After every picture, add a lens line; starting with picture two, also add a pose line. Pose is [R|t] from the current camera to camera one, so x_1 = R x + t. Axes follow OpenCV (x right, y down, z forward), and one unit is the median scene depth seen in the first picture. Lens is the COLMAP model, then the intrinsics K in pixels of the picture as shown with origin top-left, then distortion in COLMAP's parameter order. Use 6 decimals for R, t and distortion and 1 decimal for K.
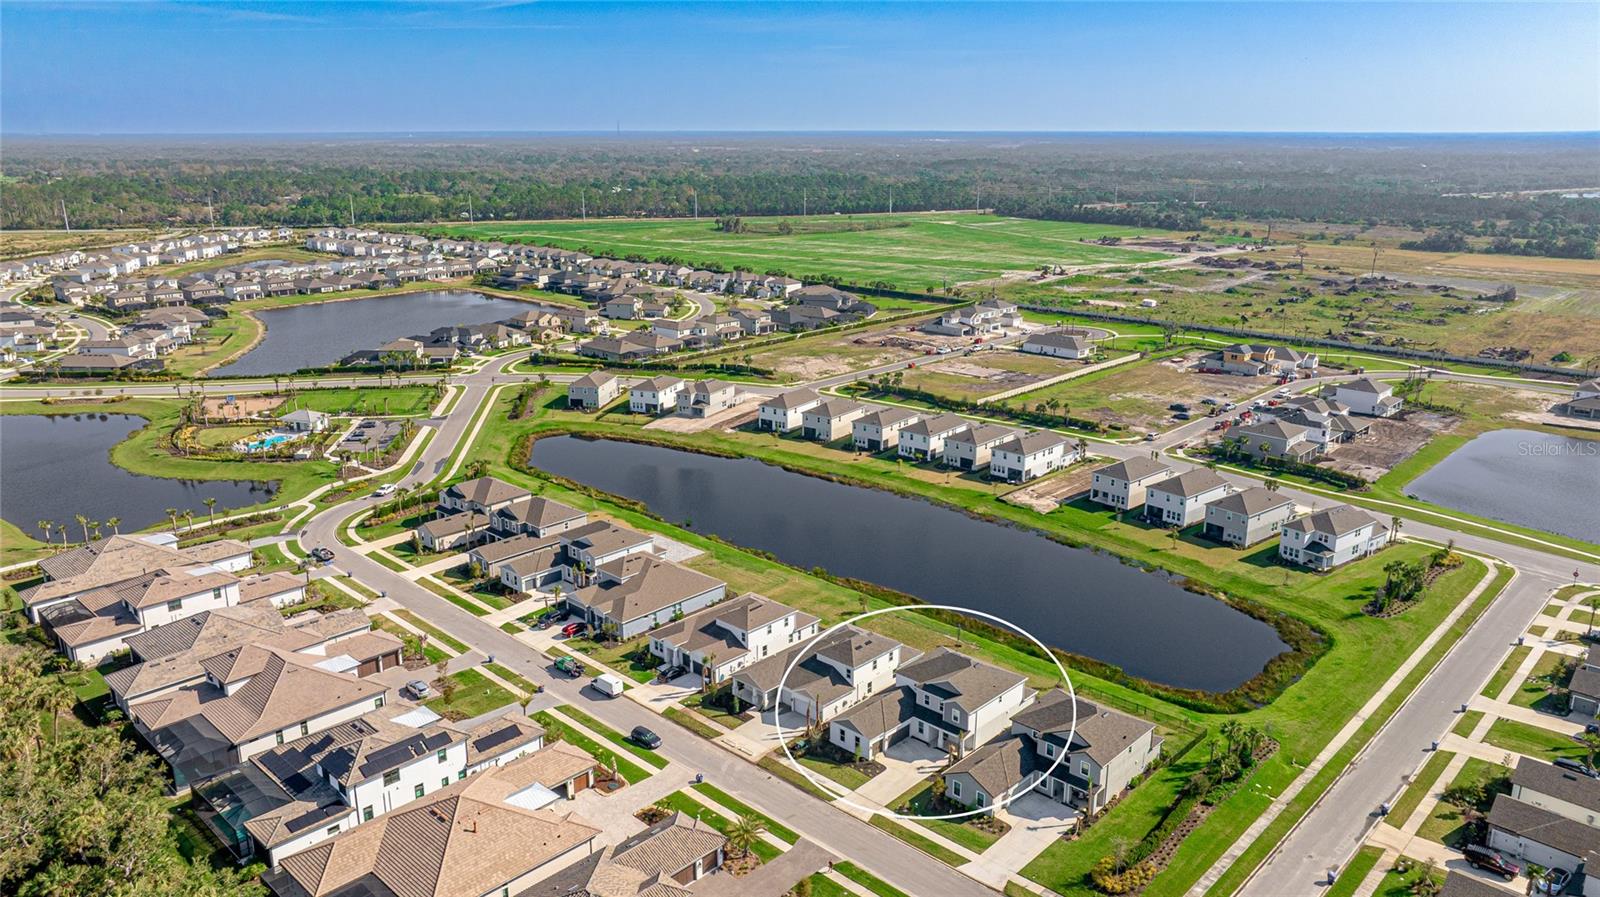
lens RADIAL K [[1142.9, 0, 800.0], [0, 1142.9, 448.5], [0, 0, 1]] dist [-0.022164, 0.002745]
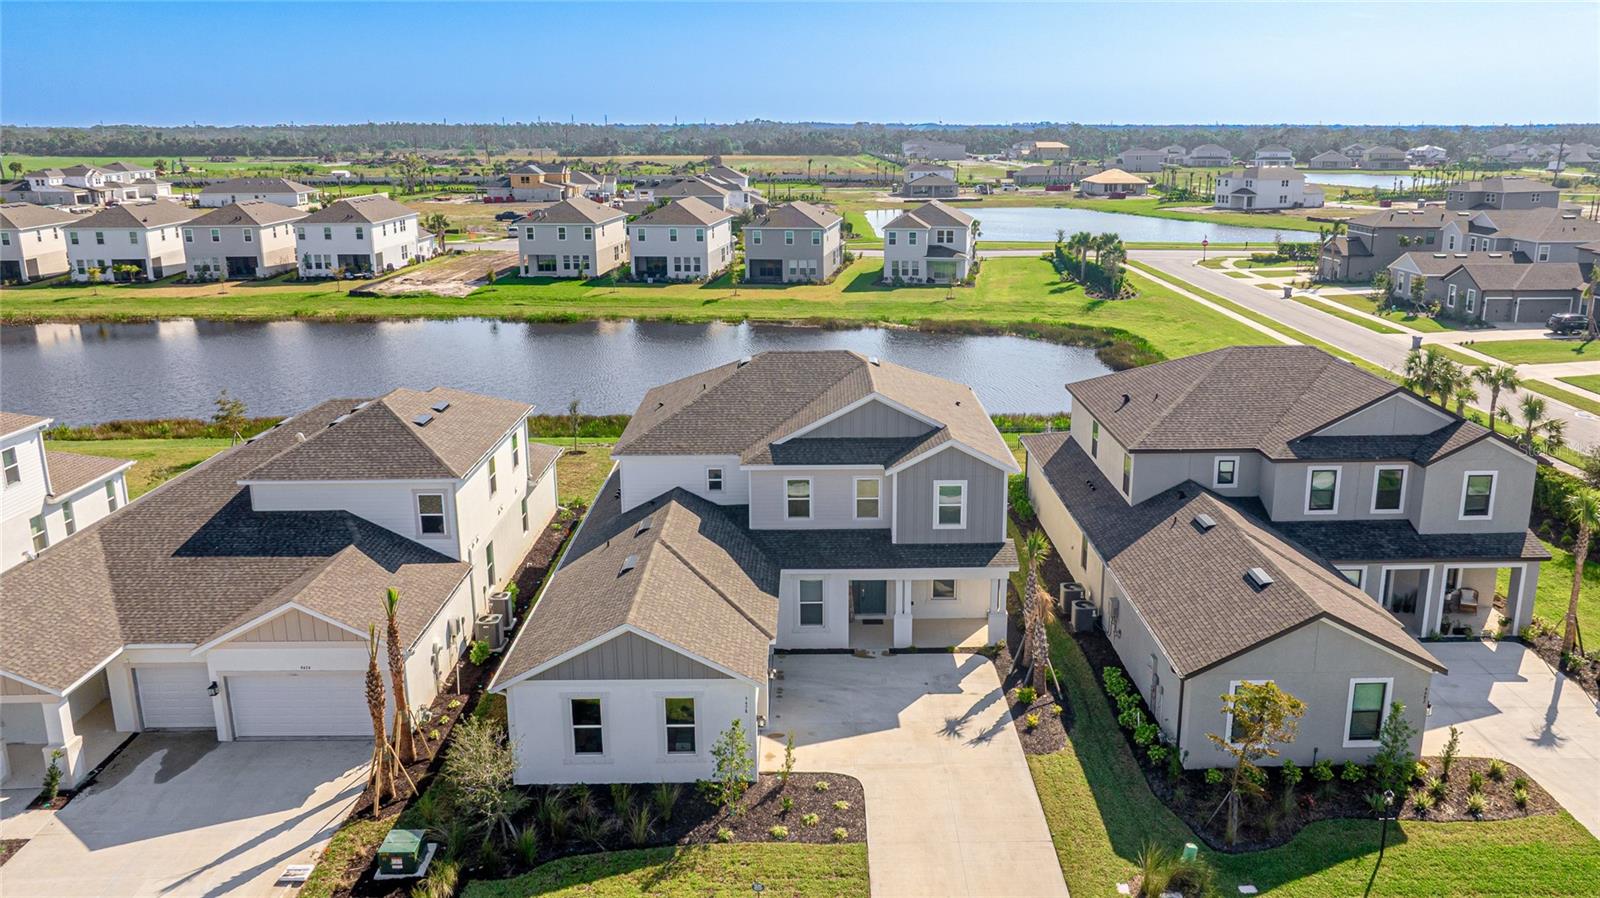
lens RADIAL K [[1199.5, 0, 846.2], [0, 1199.5, 433.9], [0, 0, 1]] dist [-0.025946, 0.012432]
pose [[0.706313, -0.178363, 0.685061, -0.063303], [0.194515, 0.979387, 0.054444, 0.174904], [-0.680651, 0.094801, 0.726448, 0.716384]]
